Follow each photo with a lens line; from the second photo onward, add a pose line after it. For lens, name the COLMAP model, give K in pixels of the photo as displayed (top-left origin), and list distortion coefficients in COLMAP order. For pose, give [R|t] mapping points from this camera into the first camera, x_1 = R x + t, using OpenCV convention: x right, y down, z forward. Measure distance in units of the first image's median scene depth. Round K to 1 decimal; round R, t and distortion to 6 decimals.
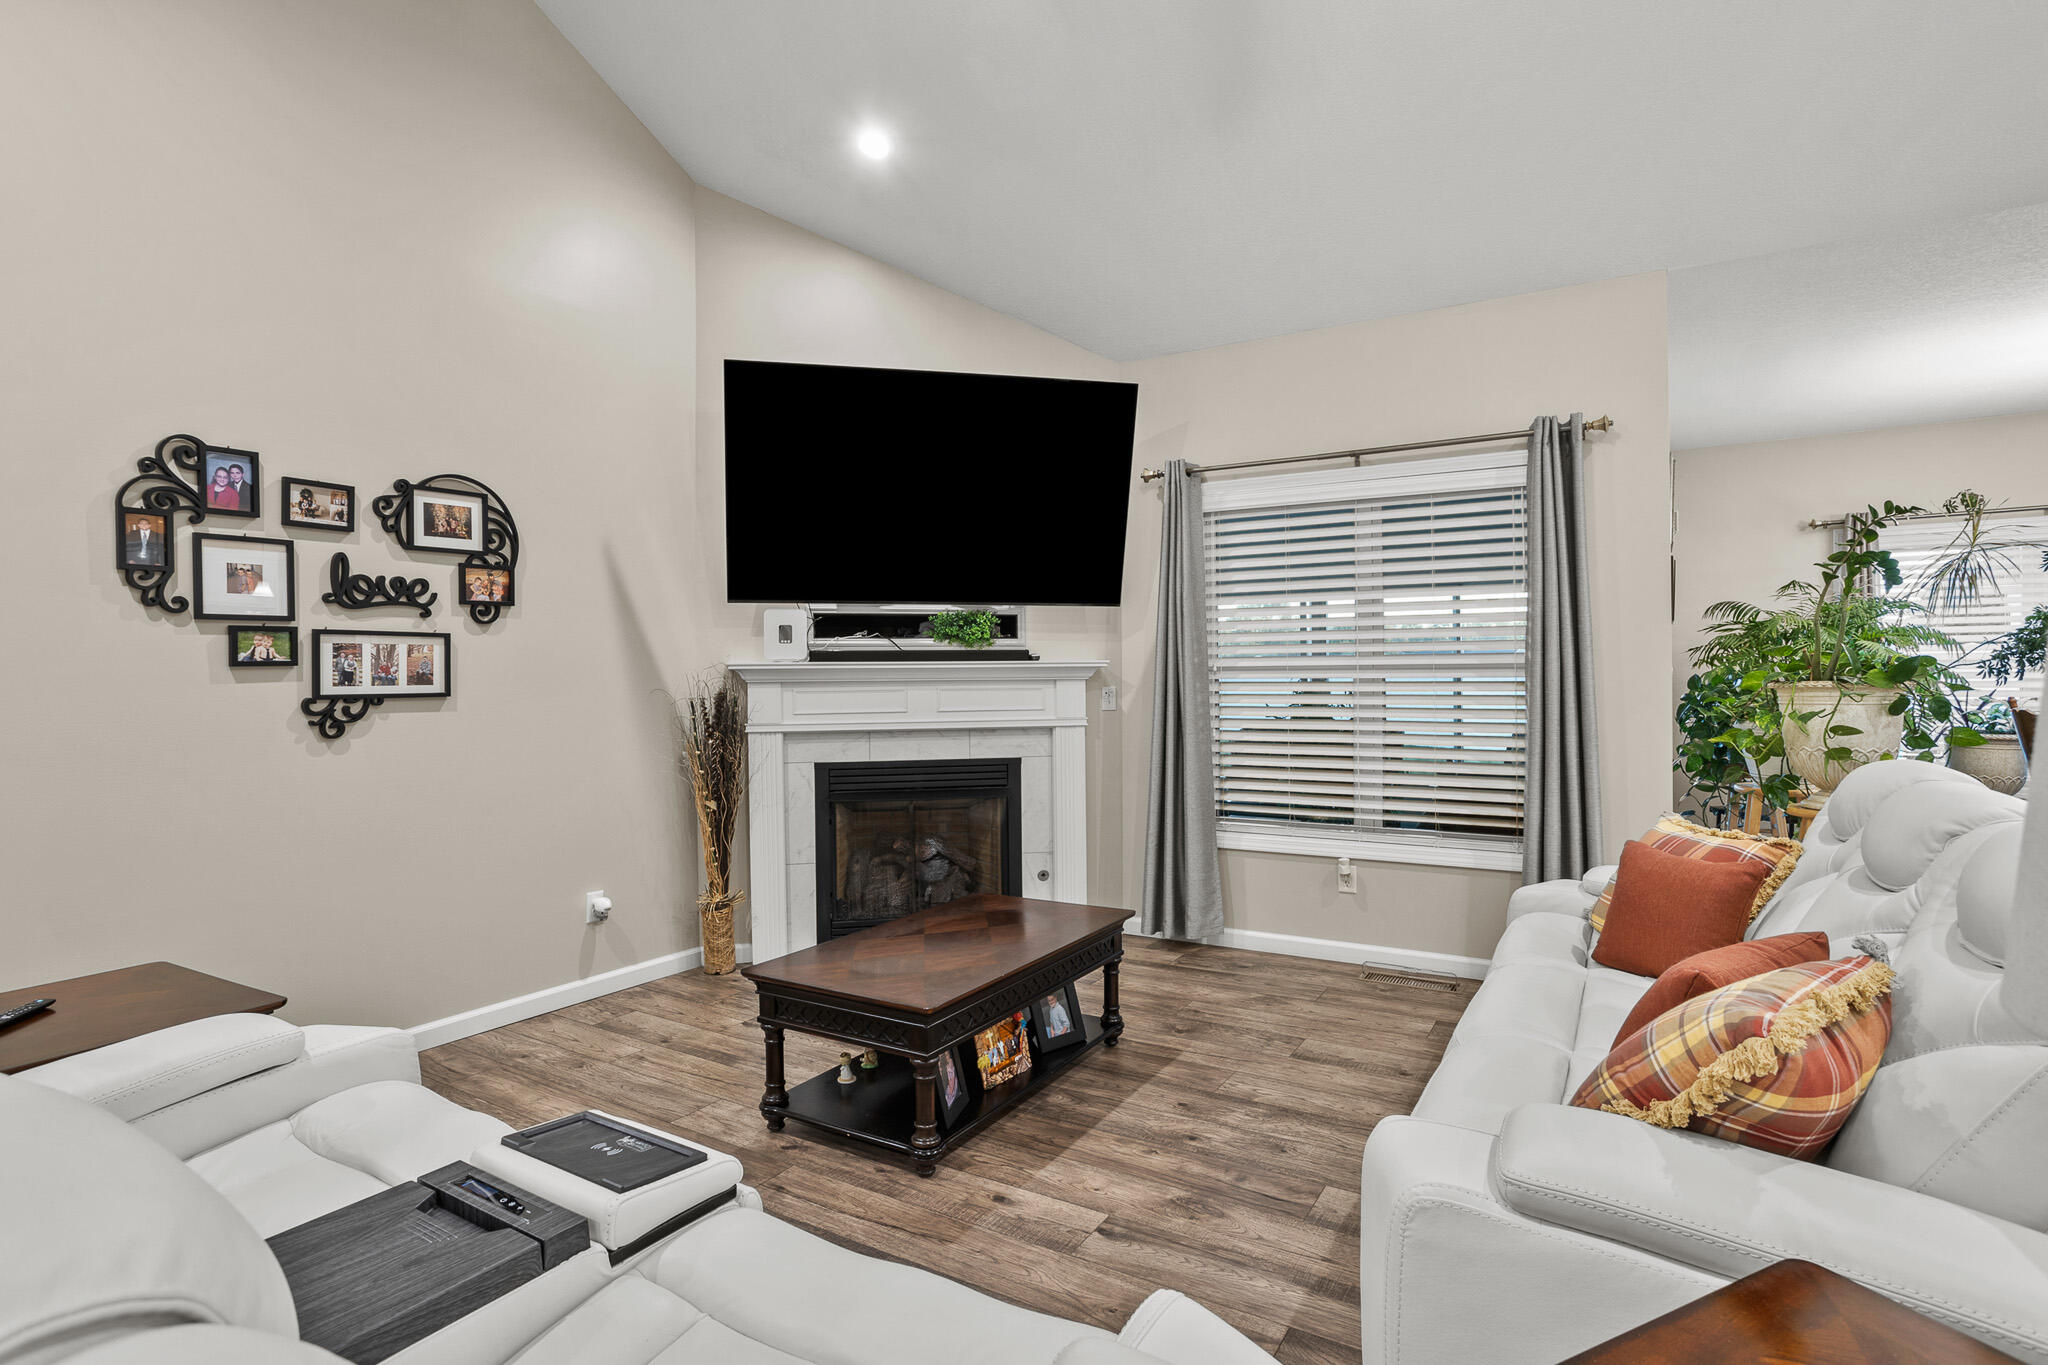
lens RADIAL K [[975.4, 0, 1023.9], [0, 975.4, 672.4], [0, 0, 1]] dist [-0.042672, 0.022917]
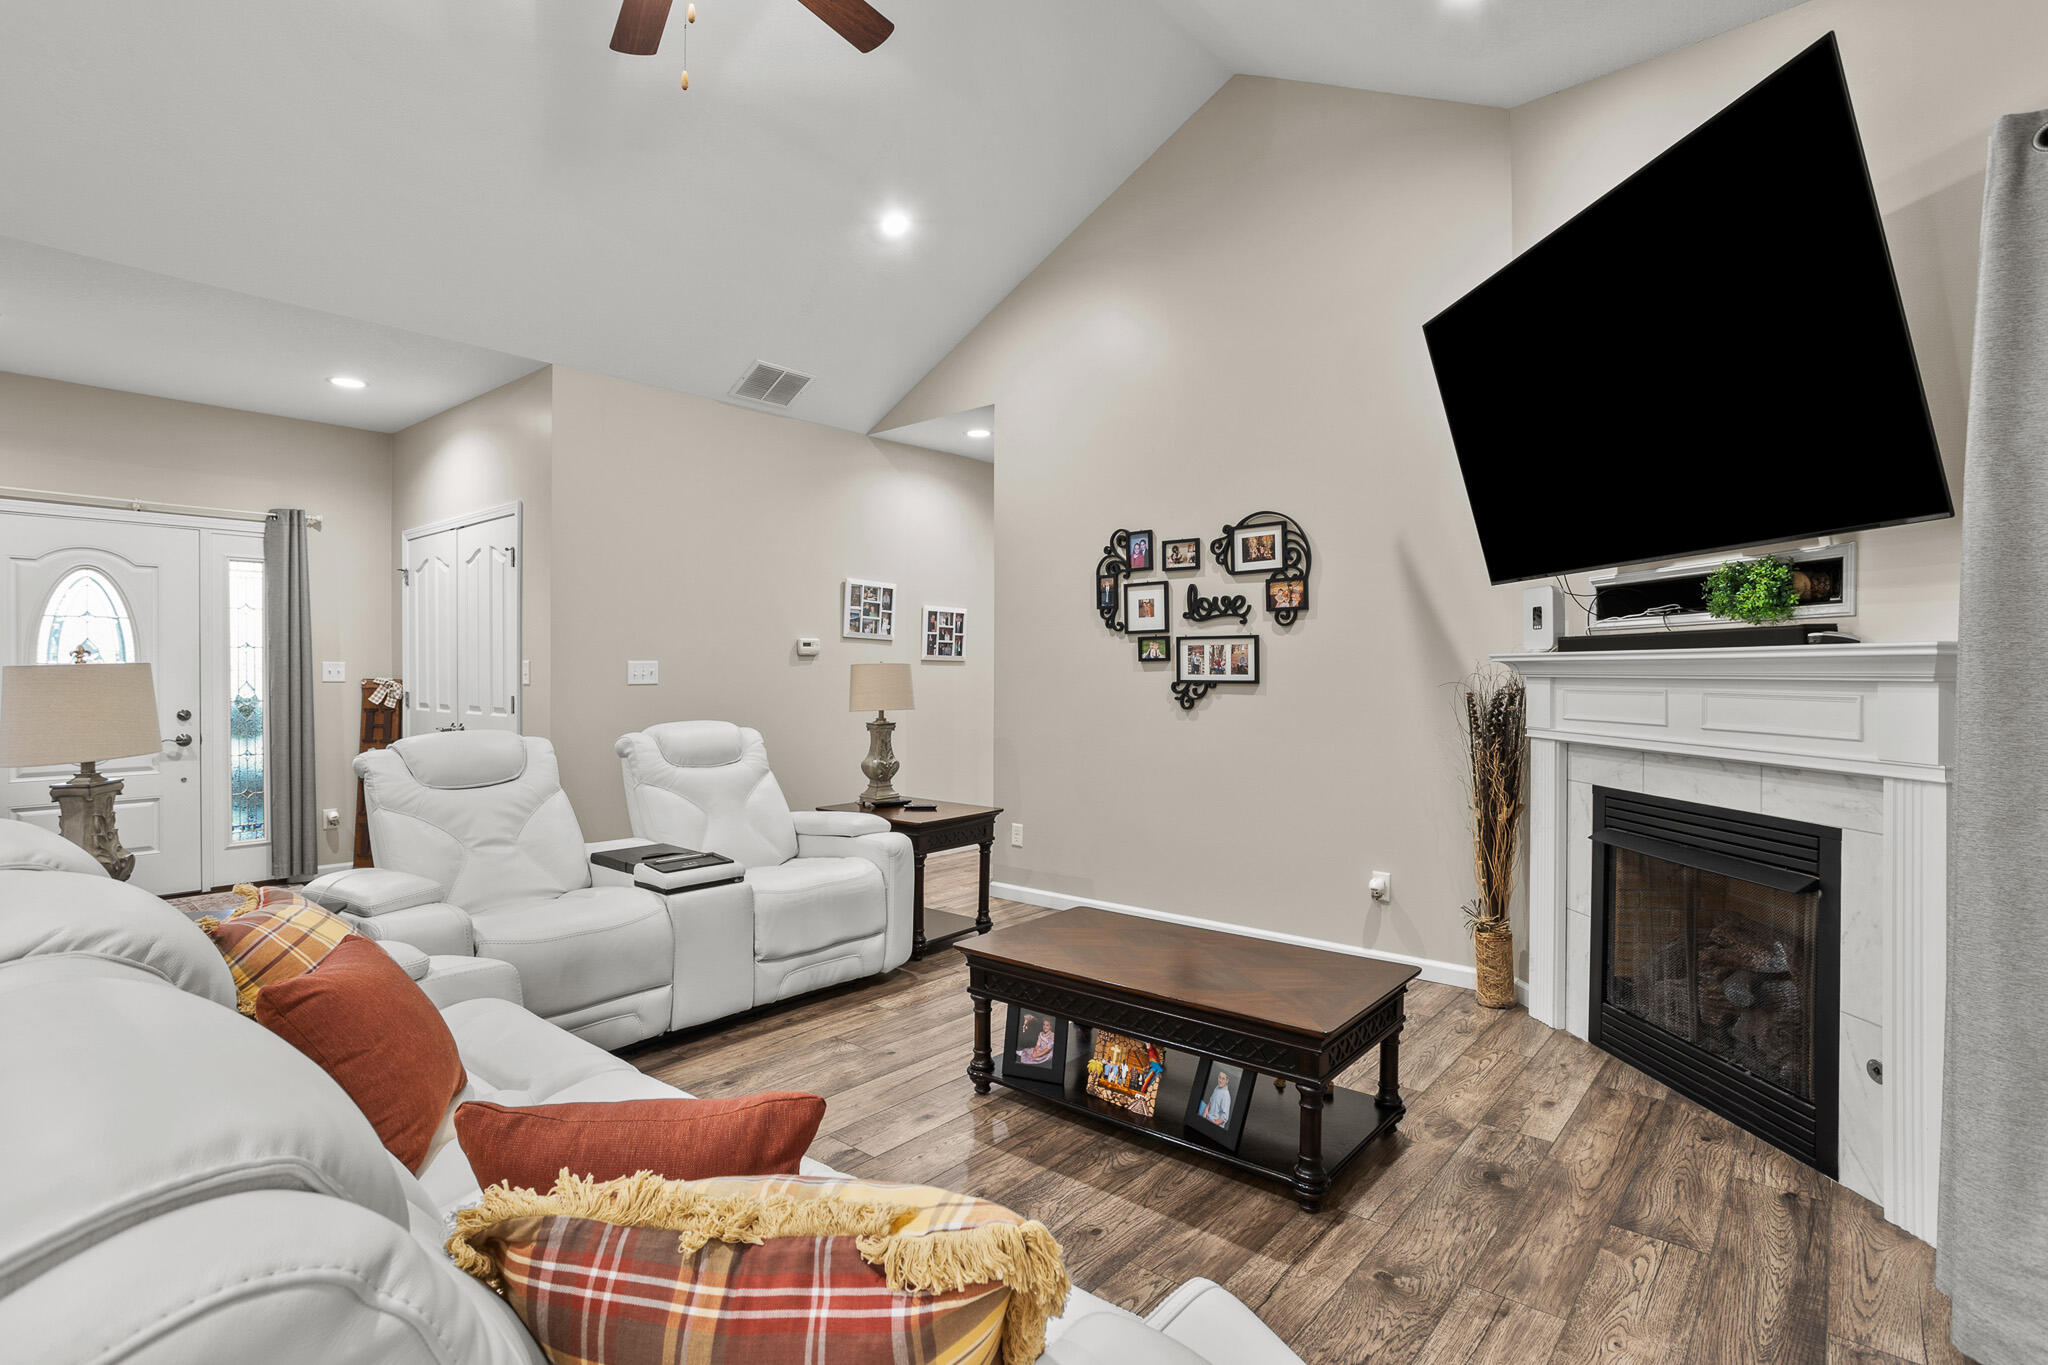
lens RADIAL K [[991.5, 0, 1029.7], [0, 991.5, 678.7], [0, 0, 1]] dist [-0.055449, 0.032200]
pose [[-0.118181, 0.016545, -0.992854, 0.812237], [0.002289, 0.999863, 0.016389, -0.004499], [0.992989, -0.000336, -0.118203, 0.904828]]
